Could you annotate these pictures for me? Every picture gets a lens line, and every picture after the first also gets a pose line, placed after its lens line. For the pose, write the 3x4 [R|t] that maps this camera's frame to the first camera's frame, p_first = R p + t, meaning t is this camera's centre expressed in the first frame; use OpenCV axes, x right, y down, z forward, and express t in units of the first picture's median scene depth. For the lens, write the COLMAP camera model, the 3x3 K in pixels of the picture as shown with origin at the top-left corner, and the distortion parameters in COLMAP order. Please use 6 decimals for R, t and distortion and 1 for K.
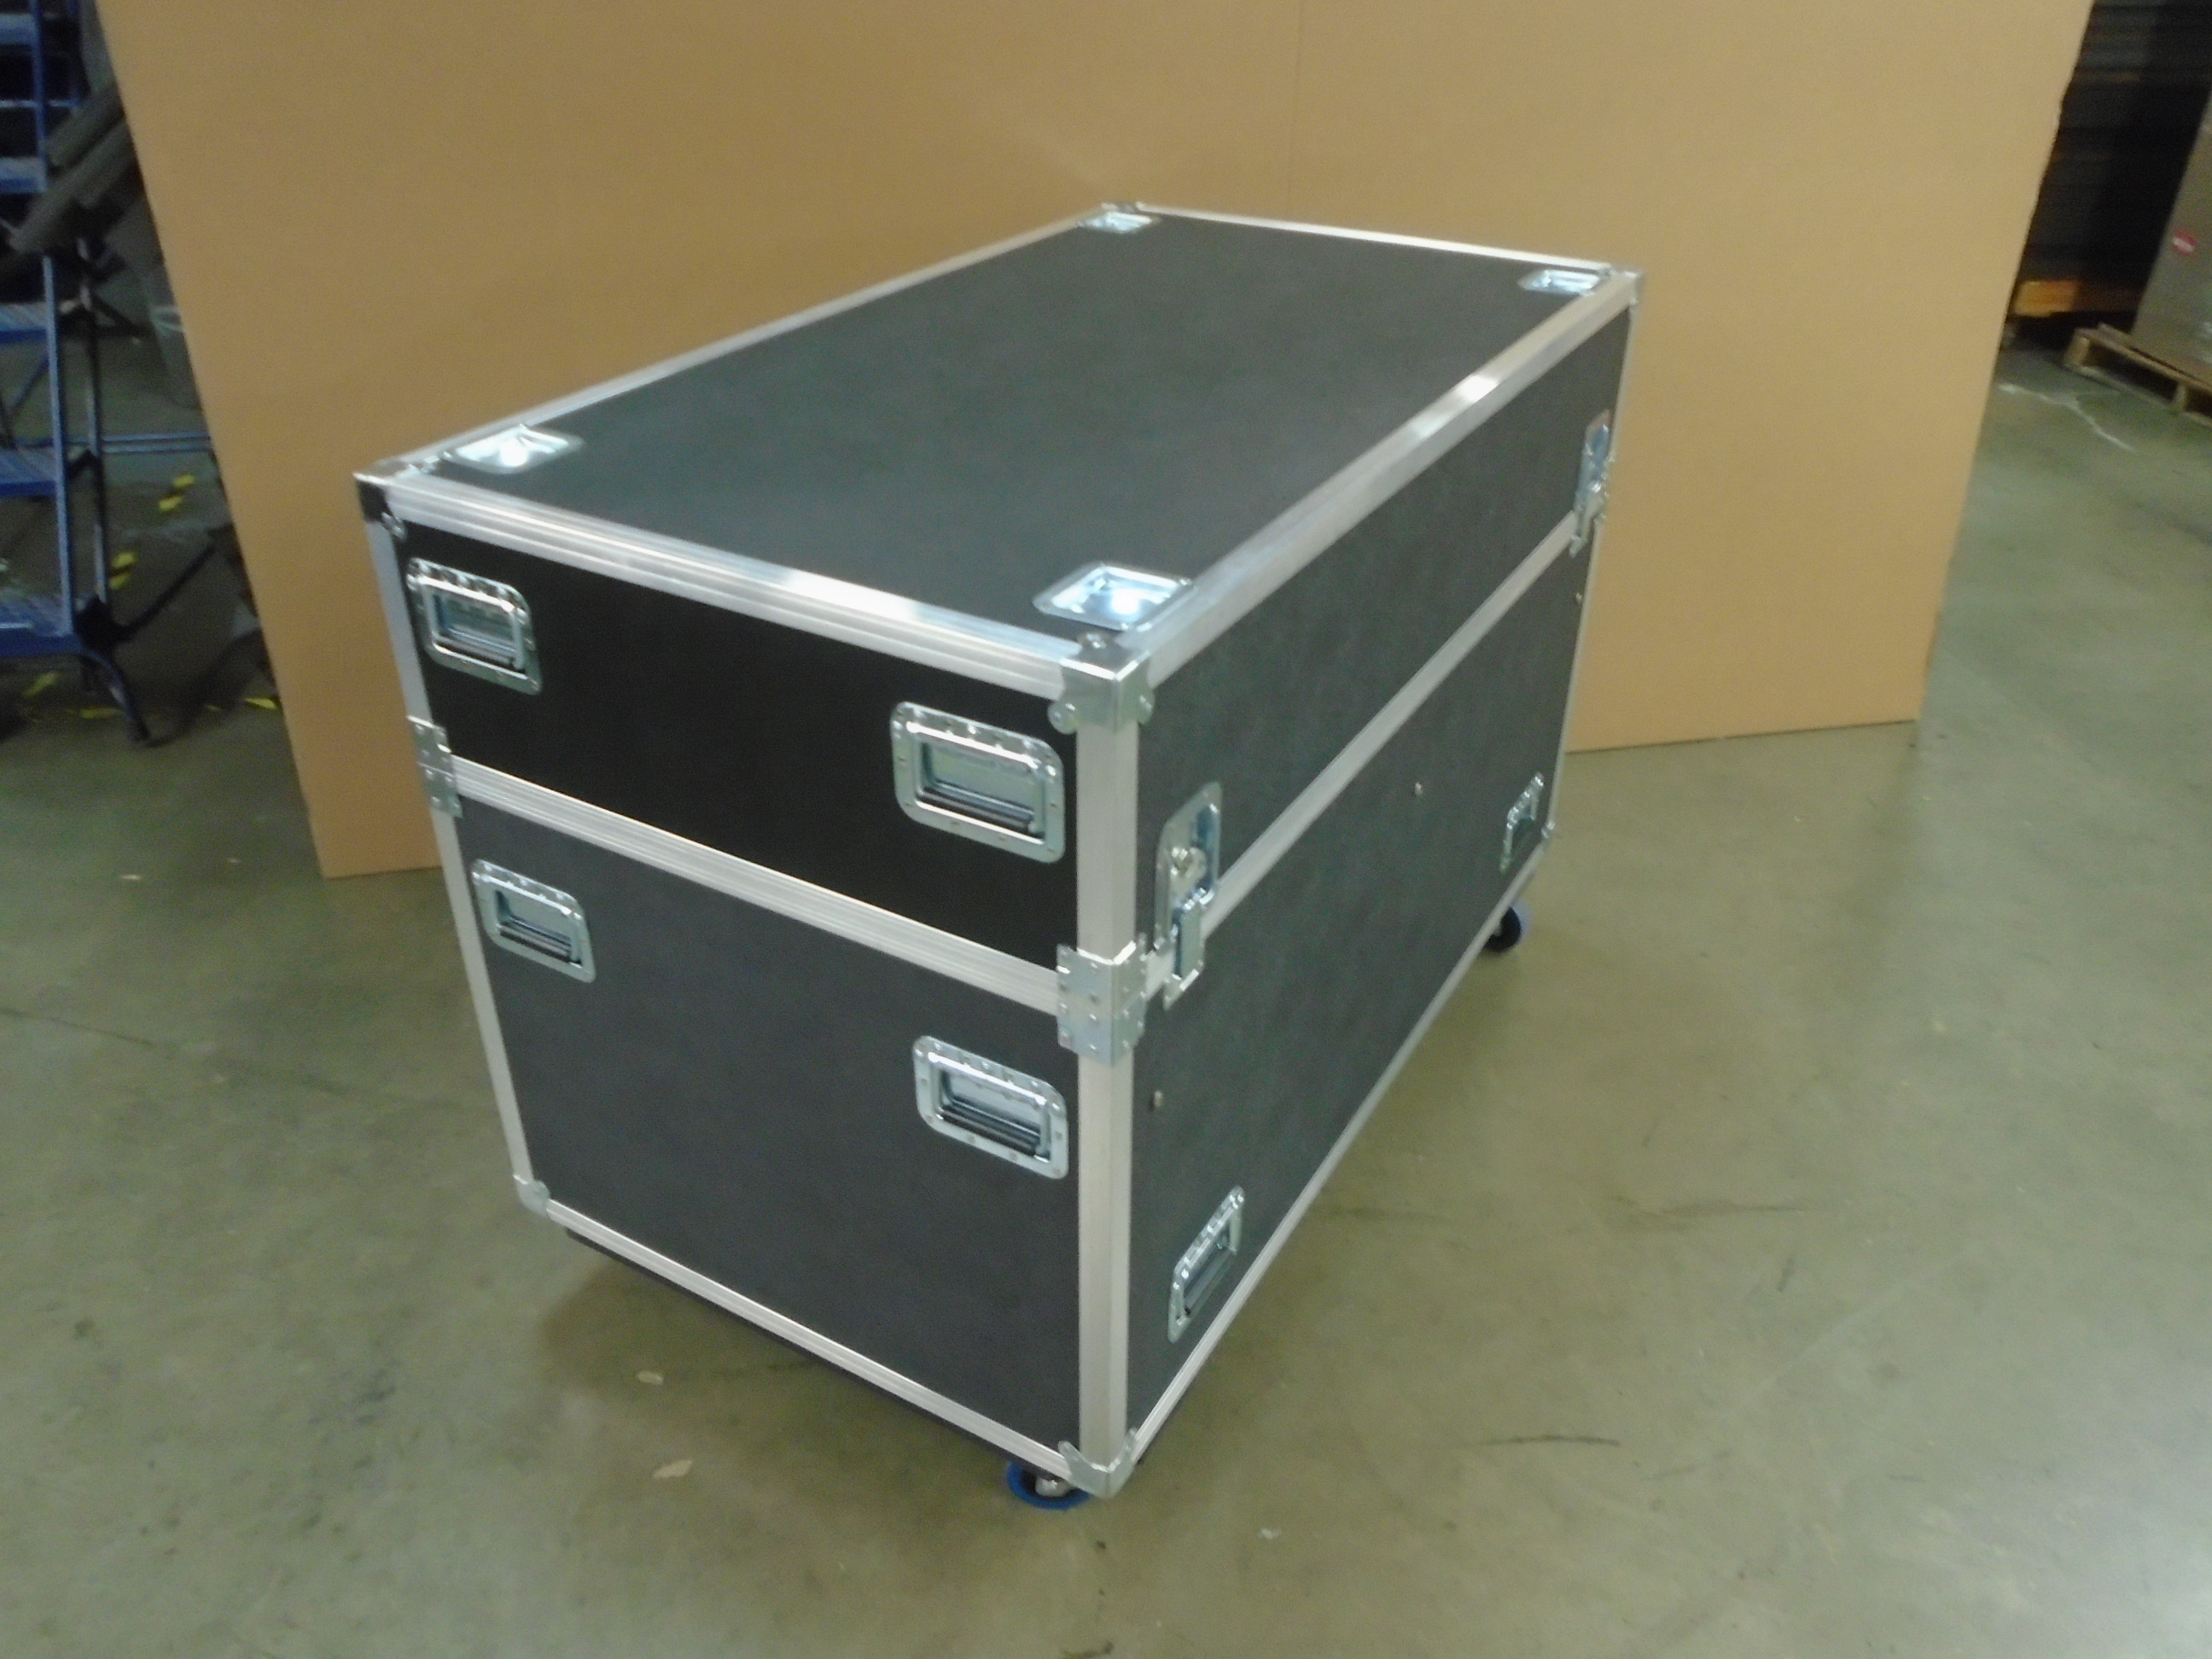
lens RADIAL K [[1700.4, 0, 1115.5], [0, 1700.4, 823.7], [0, 0, 1]] dist [-0.012141, -0.002753]
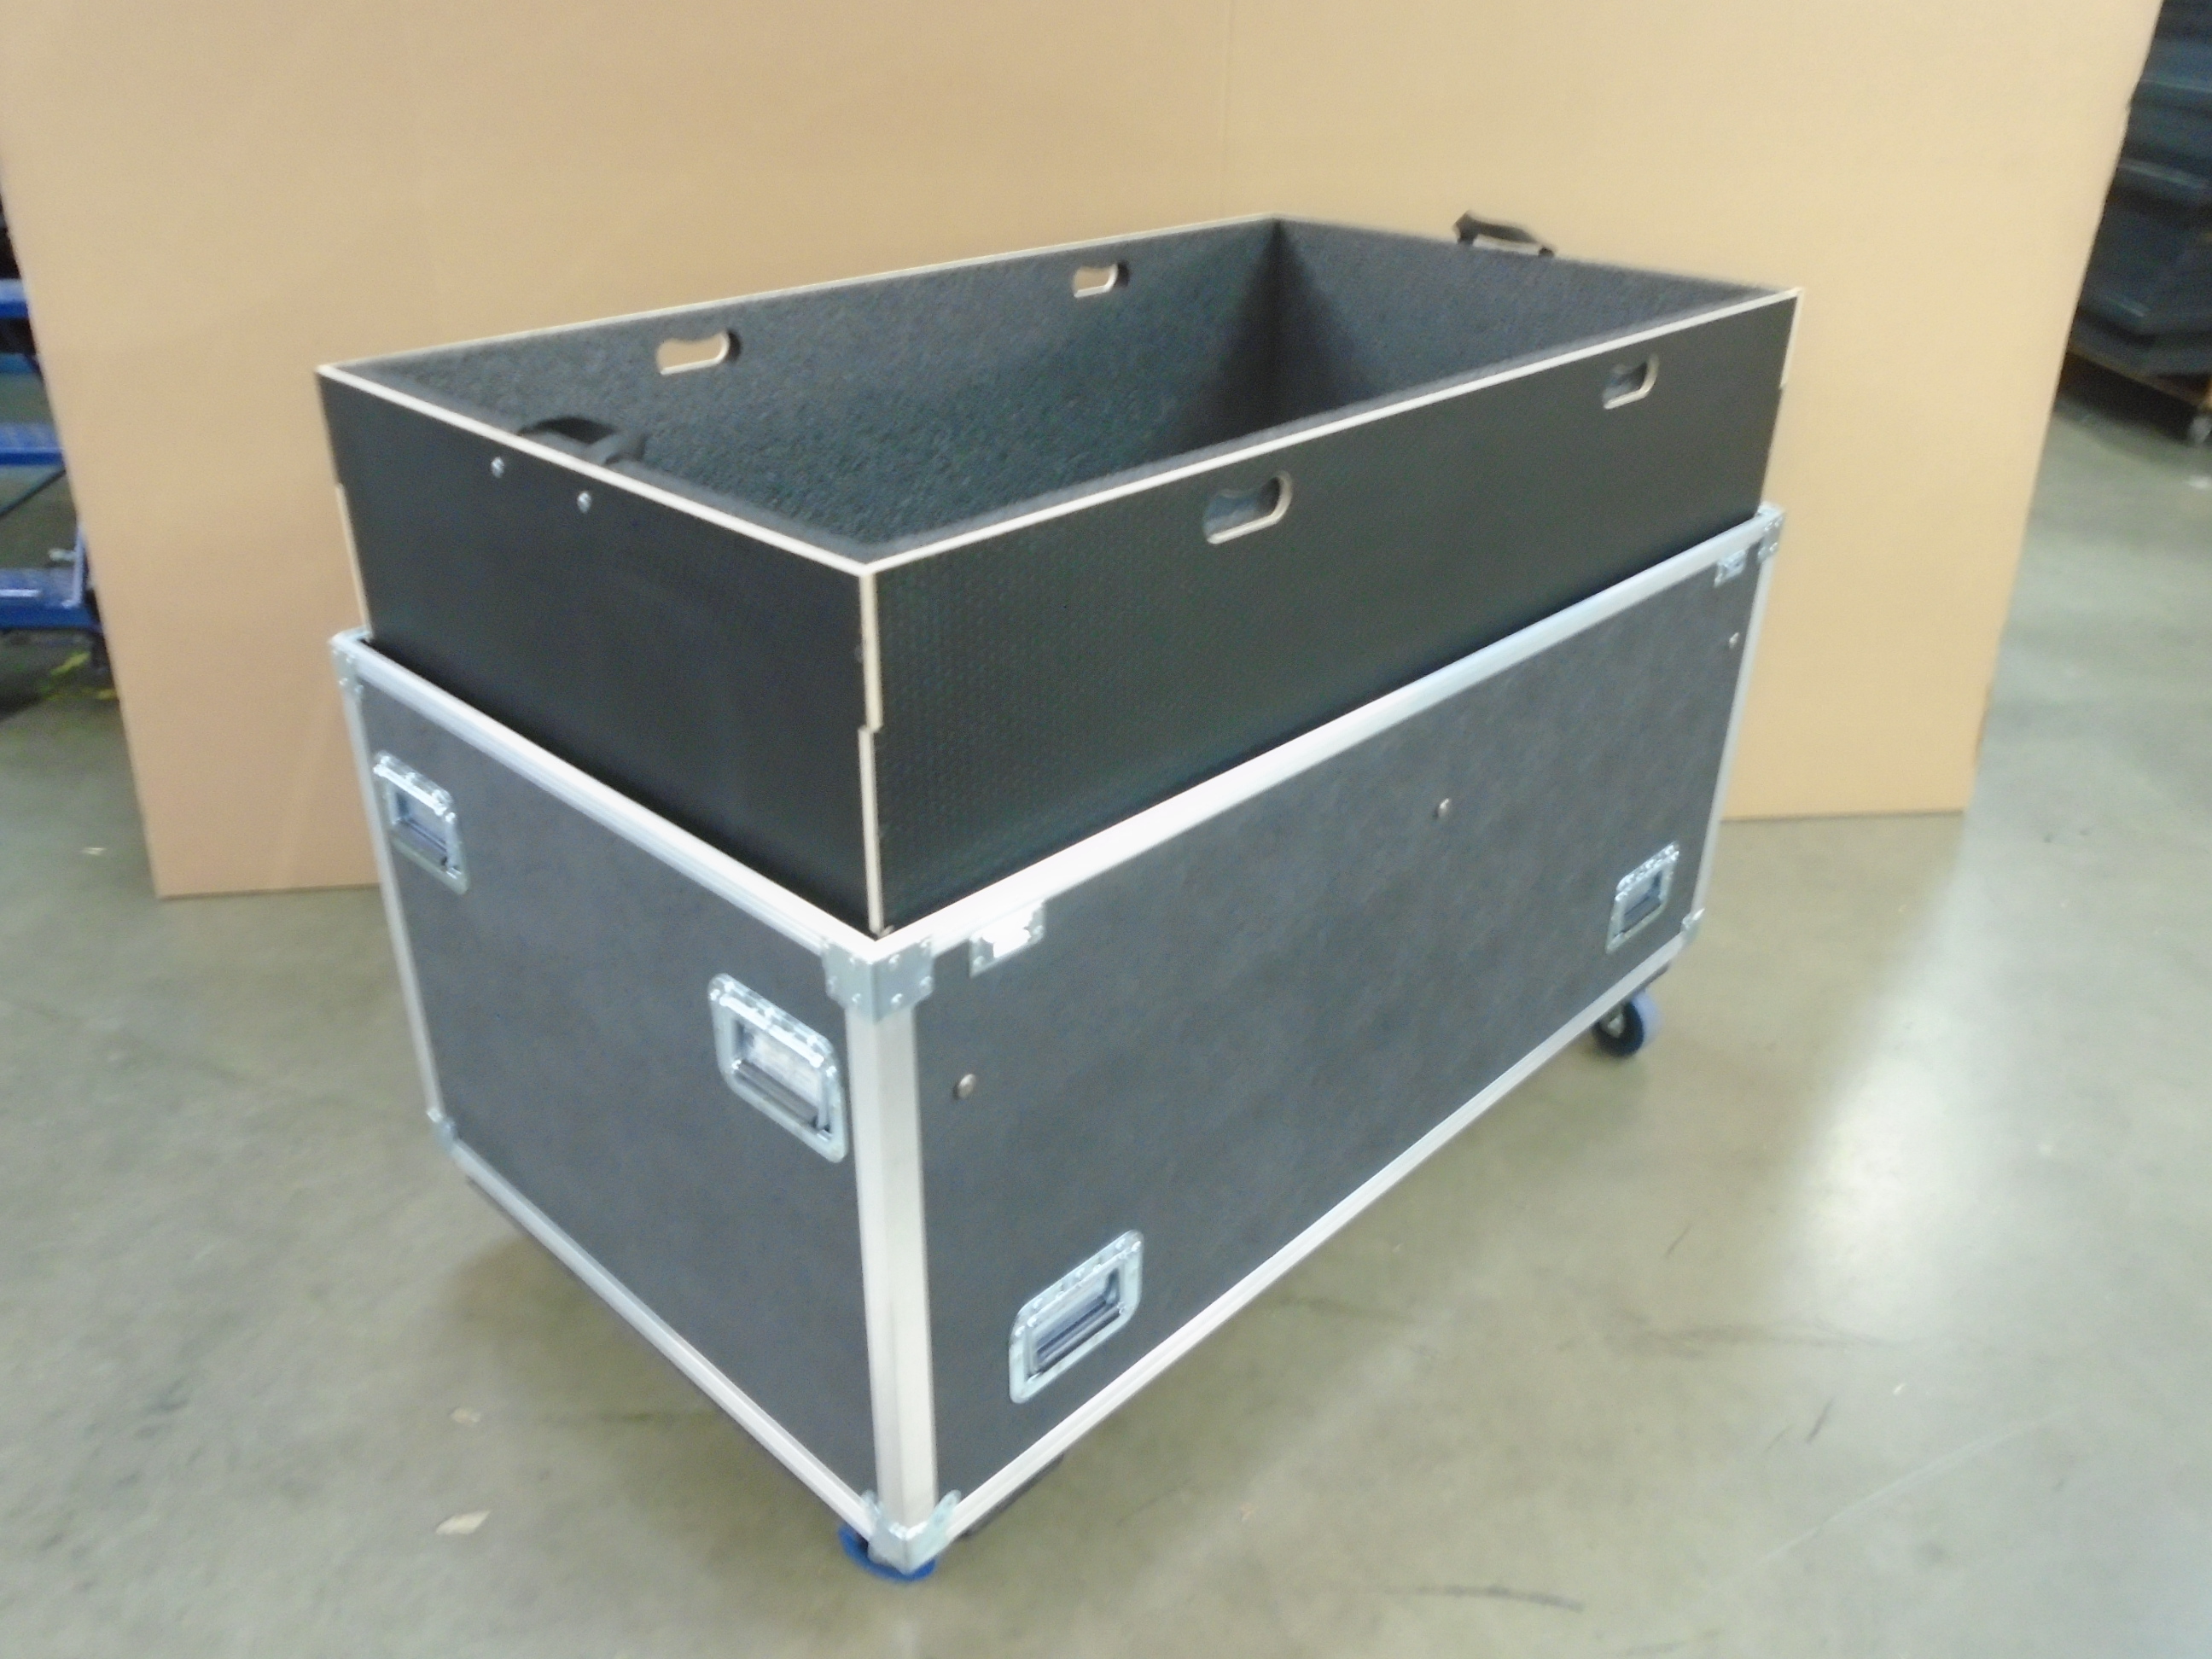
lens RADIAL K [[1700.4, 0, 1111.6], [0, 1700.4, 832.2], [0, 0, 1]] dist [-0.012141, -0.002753]
pose [[0.993391, 0.059871, -0.097928, 0.128805], [-0.065502, 0.996317, -0.055340, 0.053375], [0.094254, 0.061389, 0.993654, 0.144906]]
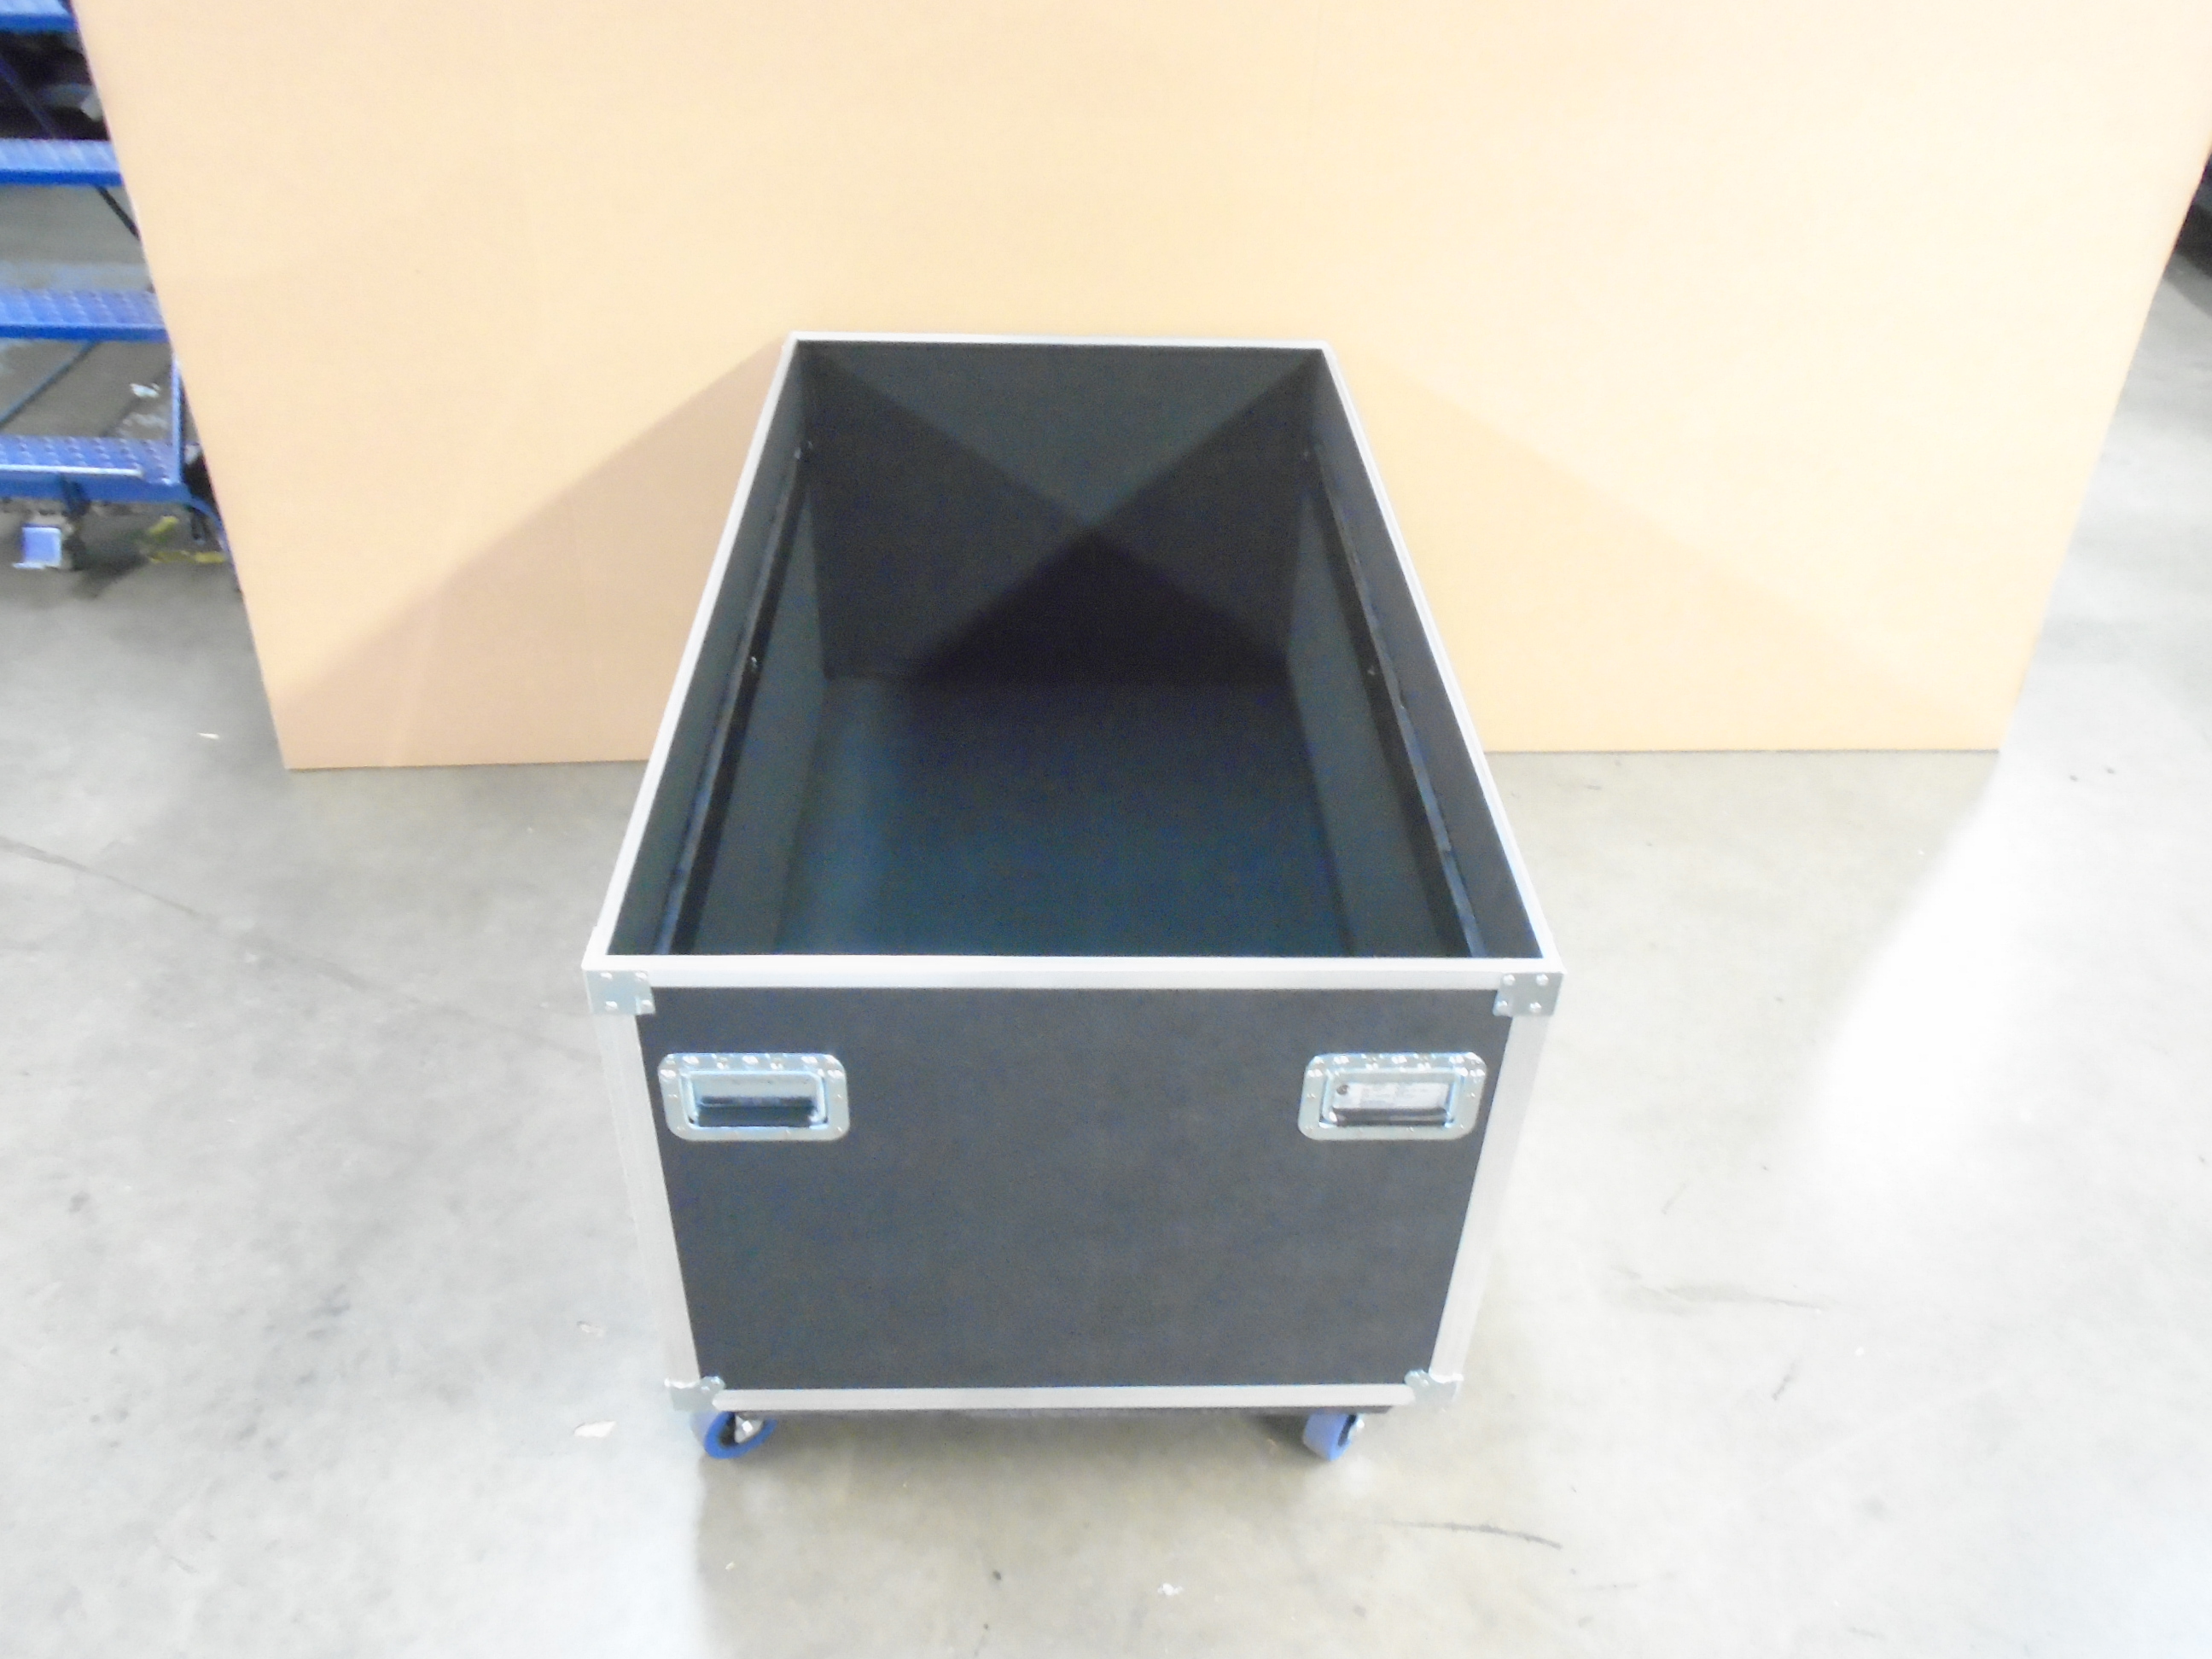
lens RADIAL K [[1700.4, 0, 1112.6], [0, 1700.4, 833.0], [0, 0, 1]] dist [-0.012141, -0.002753]
pose [[0.988198, 0.109133, -0.107493, 0.108117], [-0.098745, 0.990311, 0.097639, -0.094527], [0.117108, -0.085873, 0.989400, 0.070681]]
